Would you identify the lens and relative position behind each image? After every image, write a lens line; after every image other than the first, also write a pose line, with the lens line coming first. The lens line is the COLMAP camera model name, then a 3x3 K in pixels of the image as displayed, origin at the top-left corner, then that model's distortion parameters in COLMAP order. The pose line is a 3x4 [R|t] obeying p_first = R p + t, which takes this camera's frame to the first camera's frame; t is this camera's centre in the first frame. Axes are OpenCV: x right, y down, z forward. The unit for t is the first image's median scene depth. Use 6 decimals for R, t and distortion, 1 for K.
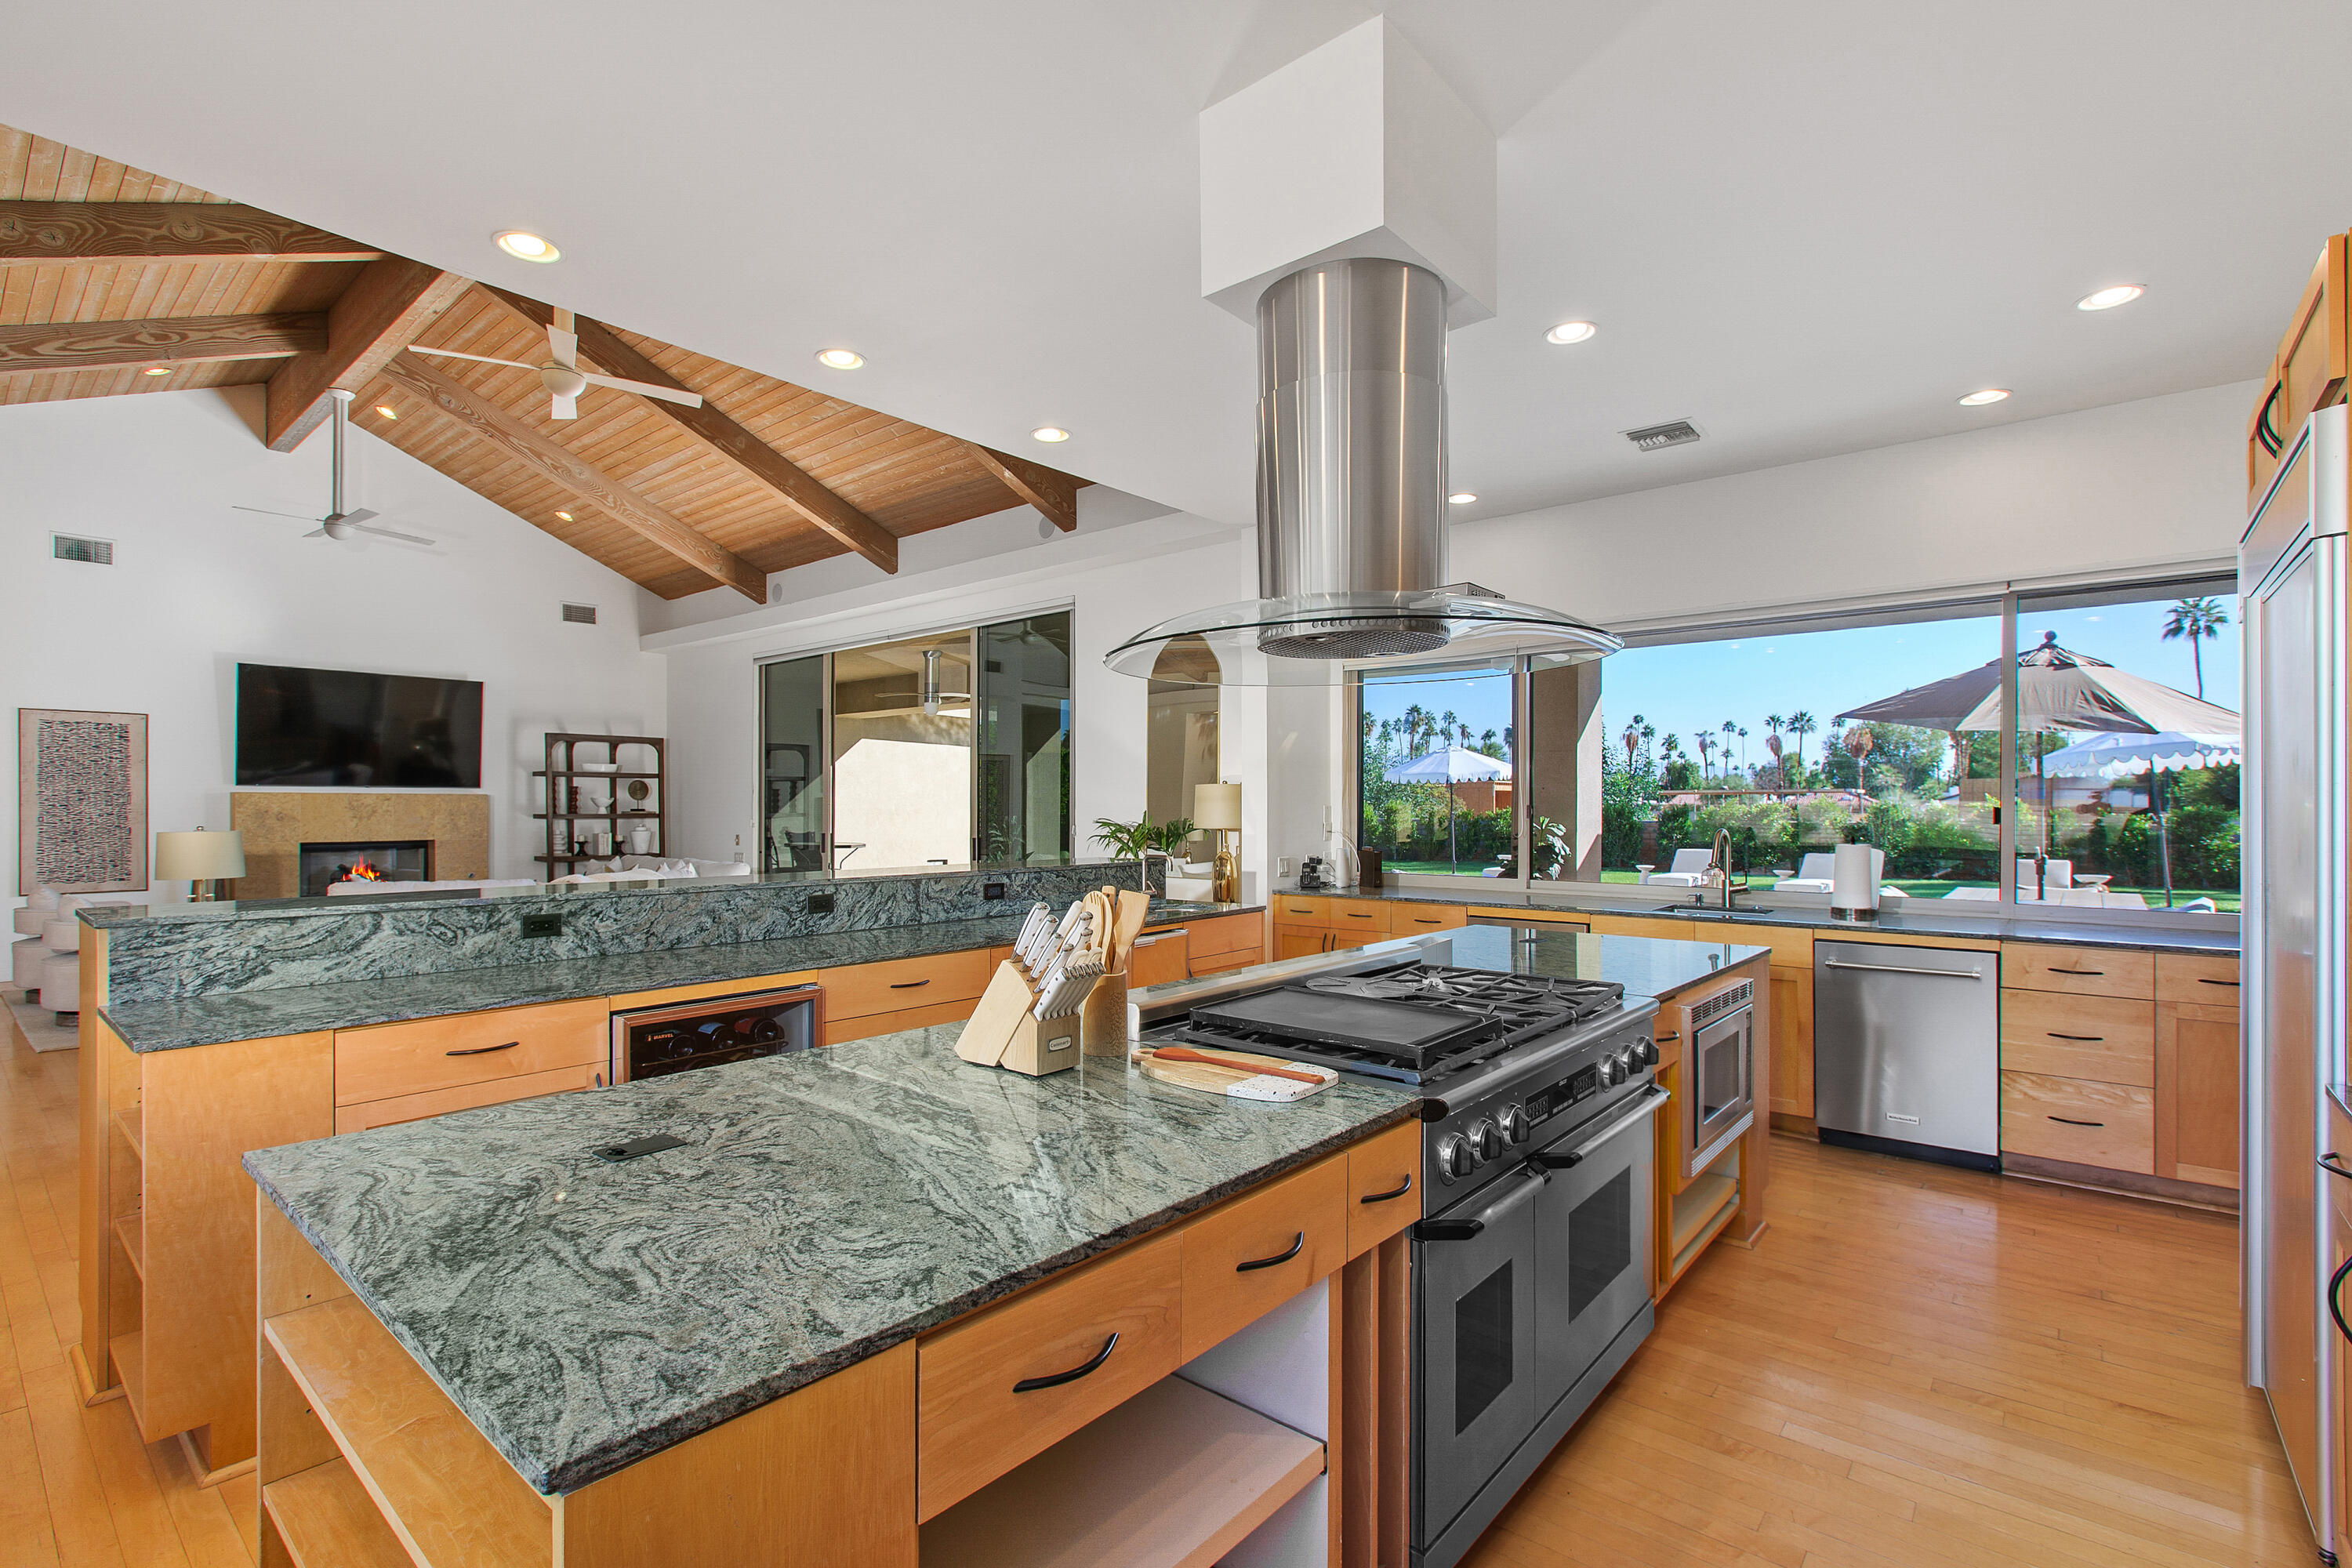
lens RADIAL K [[1062.4, 0, 1167.7], [0, 1062.4, 805.7], [0, 0, 1]] dist [0.001410, -0.000391]
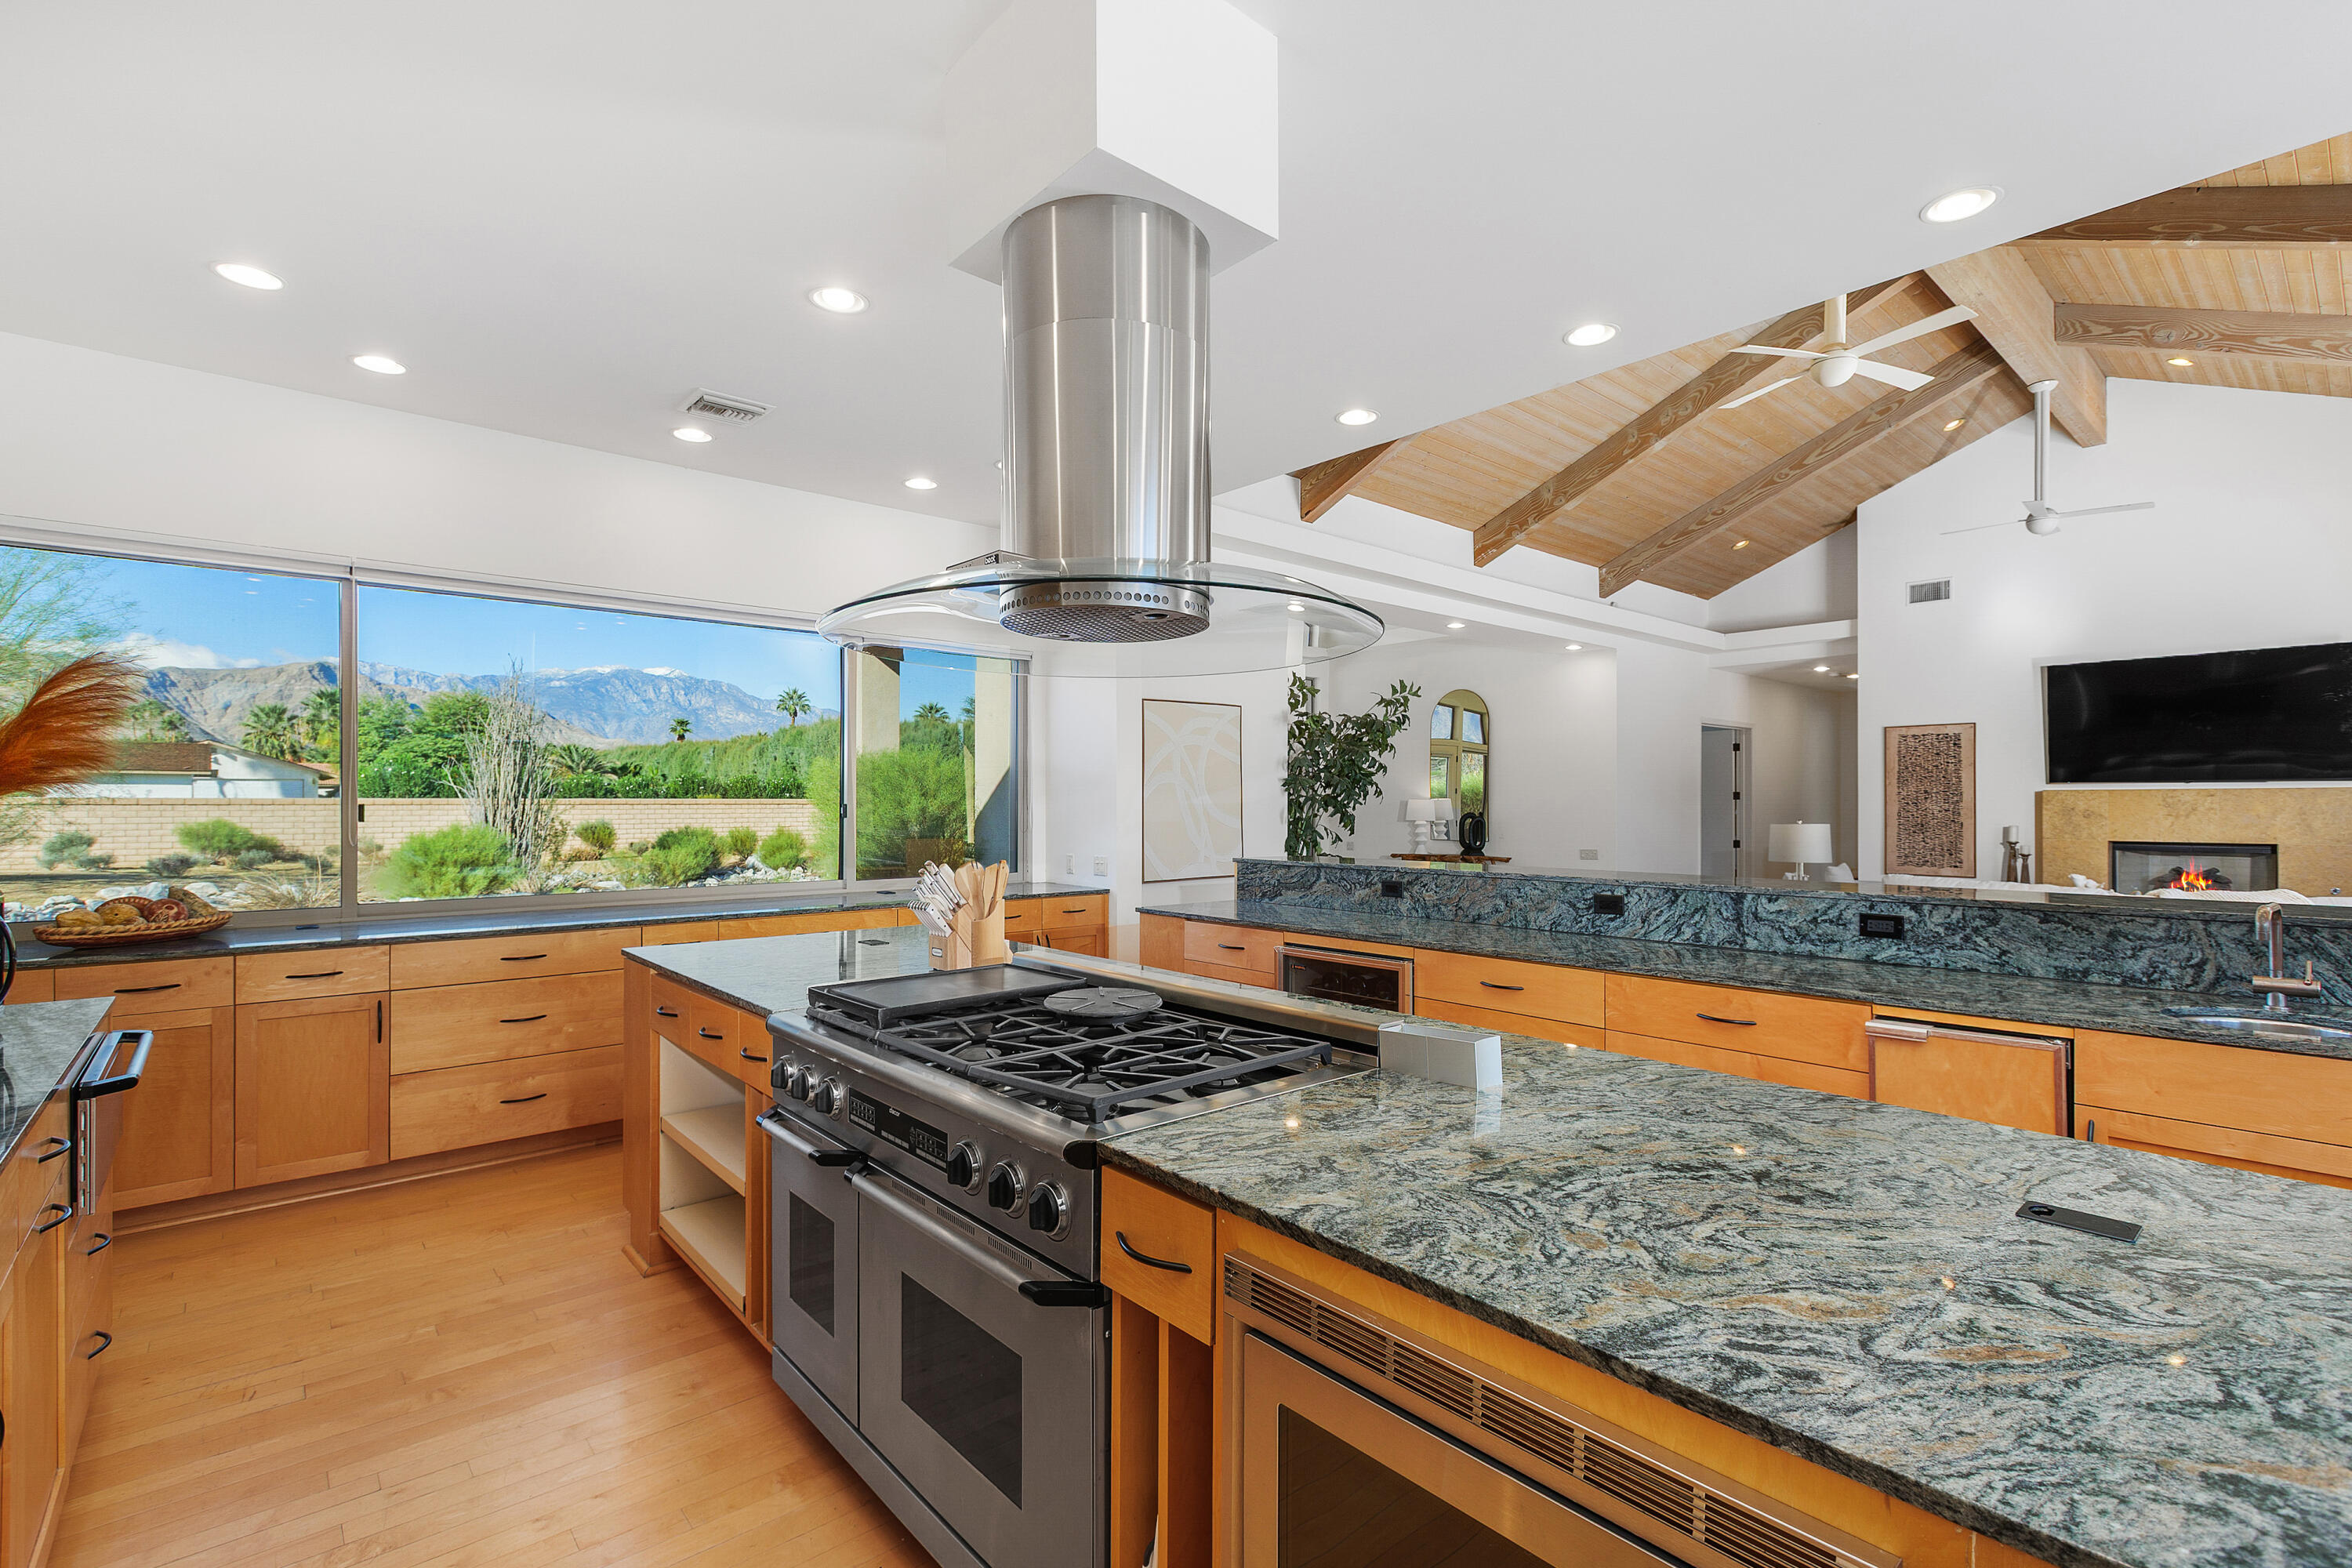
lens RADIAL K [[1062.4, 0, 1167.7], [0, 1062.4, 805.7], [0, 0, 1]] dist [0.001410, -0.000391]
pose [[-0.155592, 0.001313, -0.987820, 0.280433], [0.001096, 0.999999, 0.001157, 0.000380], [0.987821, -0.000903, -0.155594, 0.307271]]
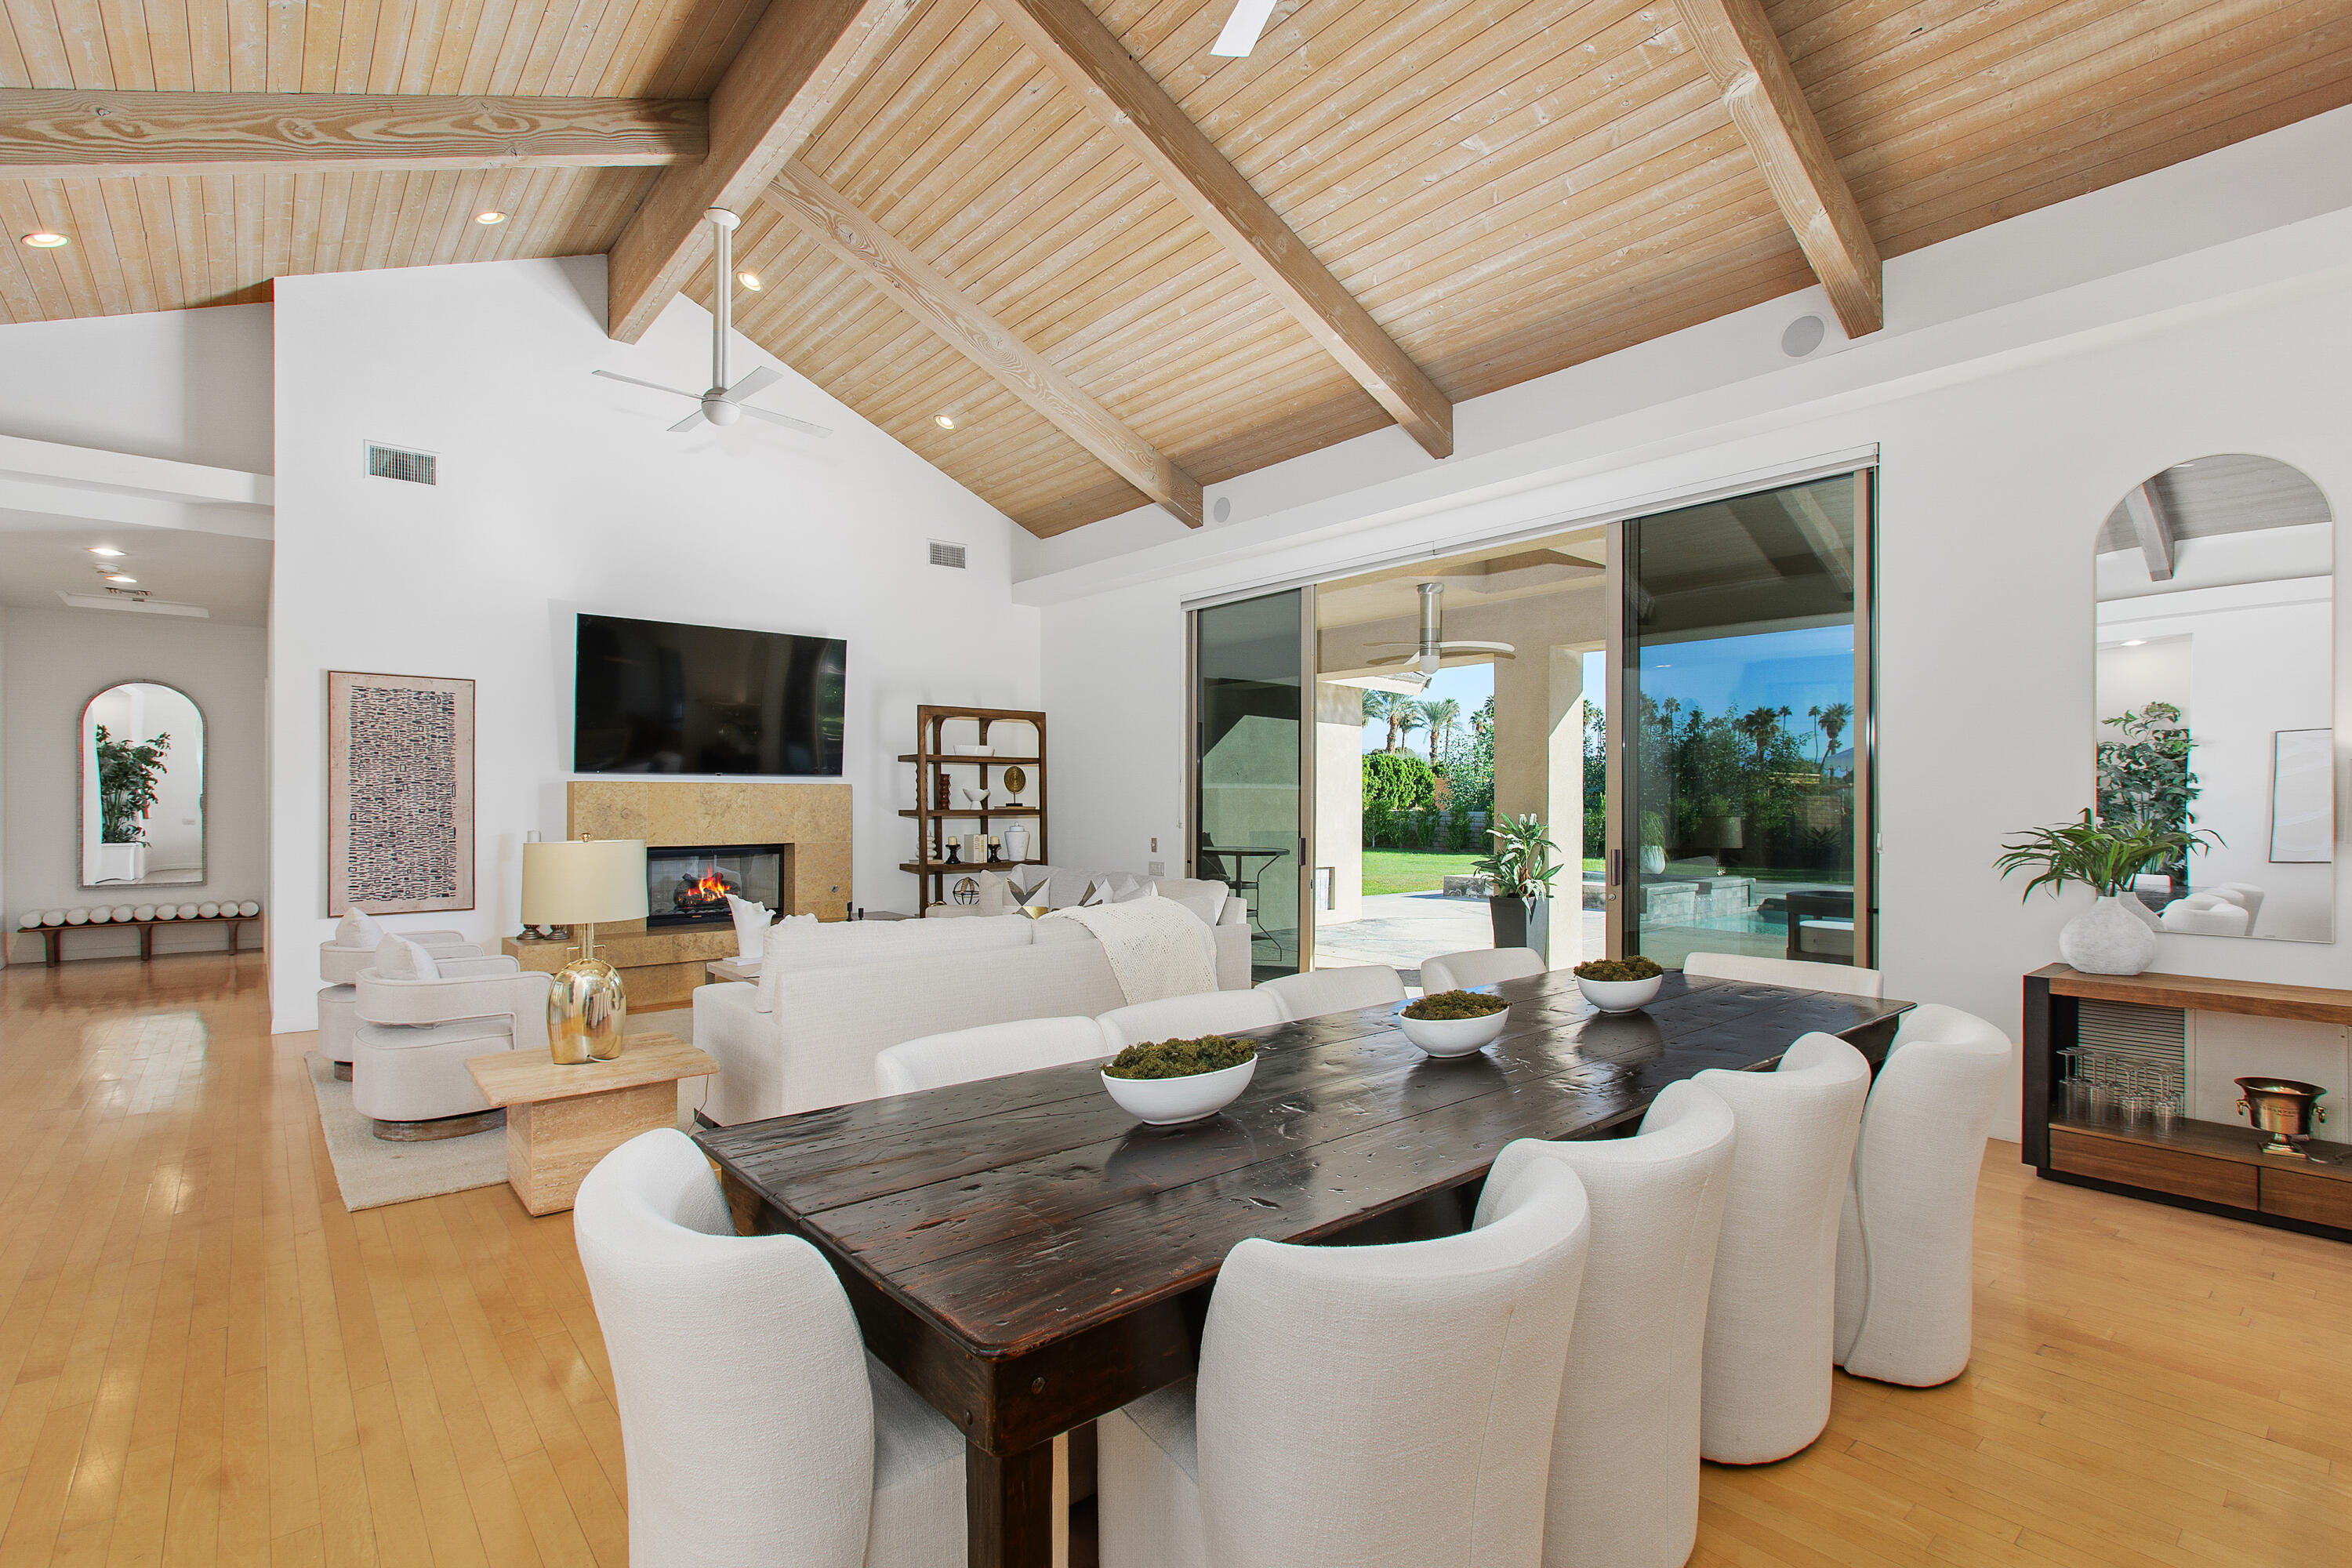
lens RADIAL K [[1083.8, 0, 1176.8], [0, 1083.8, 793.0], [0, 0, 1]] dist [0.010517, 0.000761]
pose [[0.986366, 0.000848, -0.164566, -0.313800], [-0.001871, 0.999980, -0.006060, -0.000419], [0.164557, 0.006285, 0.986348, 0.293439]]
